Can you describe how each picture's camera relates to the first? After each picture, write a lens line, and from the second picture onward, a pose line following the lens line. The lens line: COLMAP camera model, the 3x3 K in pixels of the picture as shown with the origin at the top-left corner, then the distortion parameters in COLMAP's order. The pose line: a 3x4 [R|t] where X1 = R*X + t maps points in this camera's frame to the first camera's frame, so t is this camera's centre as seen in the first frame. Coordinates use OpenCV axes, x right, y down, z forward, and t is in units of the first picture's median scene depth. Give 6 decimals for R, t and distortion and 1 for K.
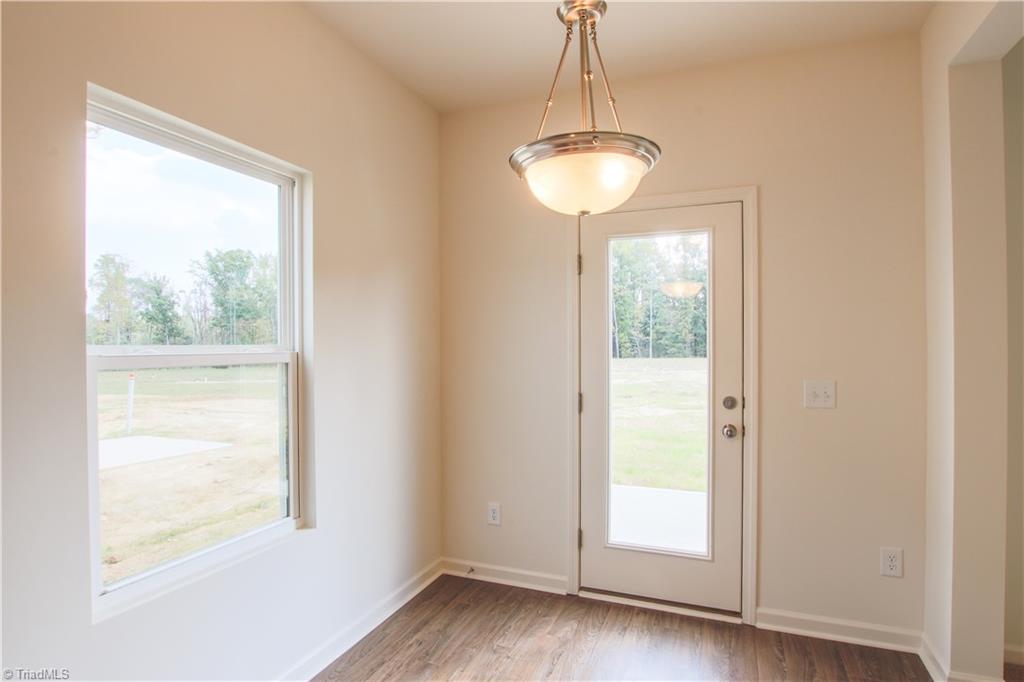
lens RADIAL K [[540.8, 0, 501.3], [0, 540.8, 350.0], [0, 0, 1]] dist [-0.034338, 0.003522]
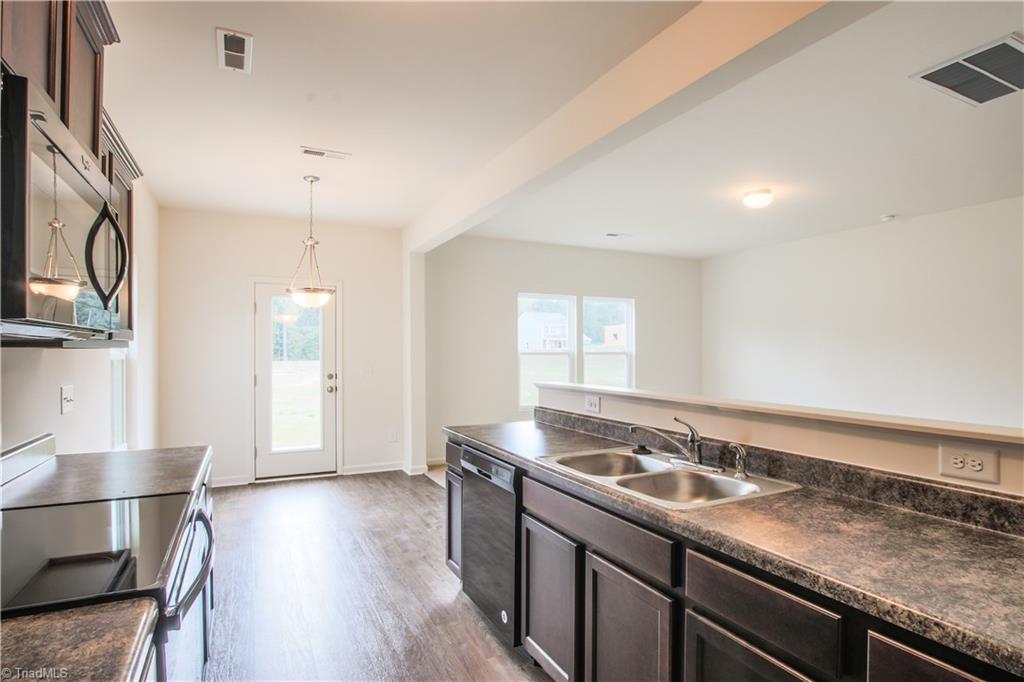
lens RADIAL K [[536.2, 0, 504.2], [0, 536.2, 350.1], [0, 0, 1]] dist [-0.032408, 0.002654]
pose [[0.662040, 0.002963, 0.749463, -0.756037], [0.005840, 0.999941, -0.009112, 0.013132], [-0.749446, 0.010409, 0.661984, -1.003488]]
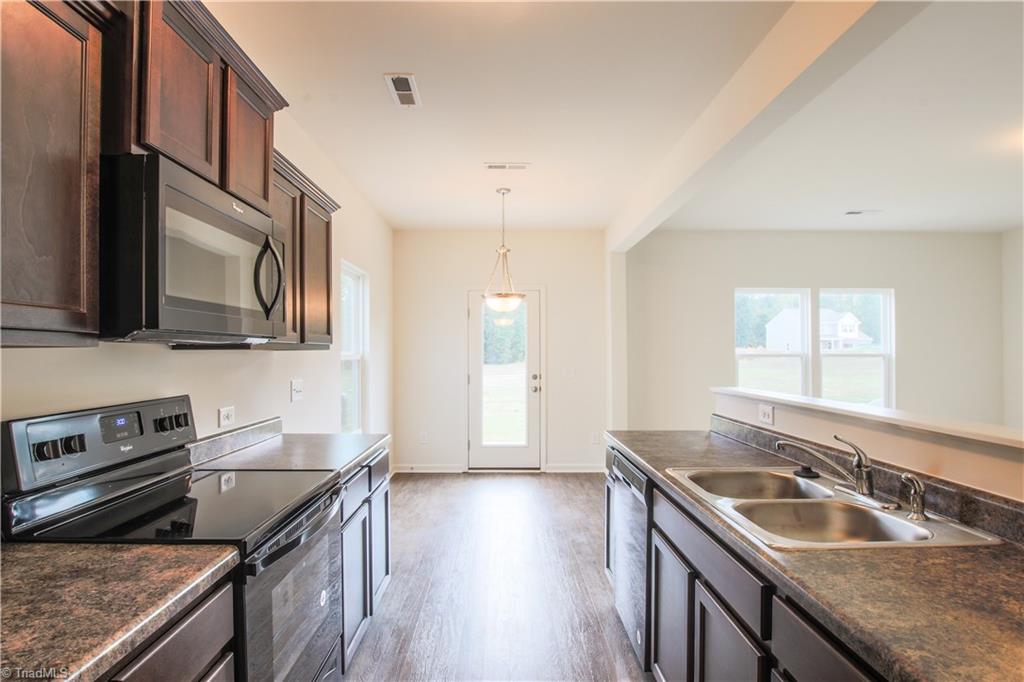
lens RADIAL K [[540.8, 0, 501.3], [0, 540.8, 350.0], [0, 0, 1]] dist [-0.034338, 0.003522]
pose [[0.923801, 0.003771, 0.382854, -0.604481], [0.001753, 0.999899, -0.014078, 0.013986], [-0.382869, 0.013676, 0.923702, -1.106508]]
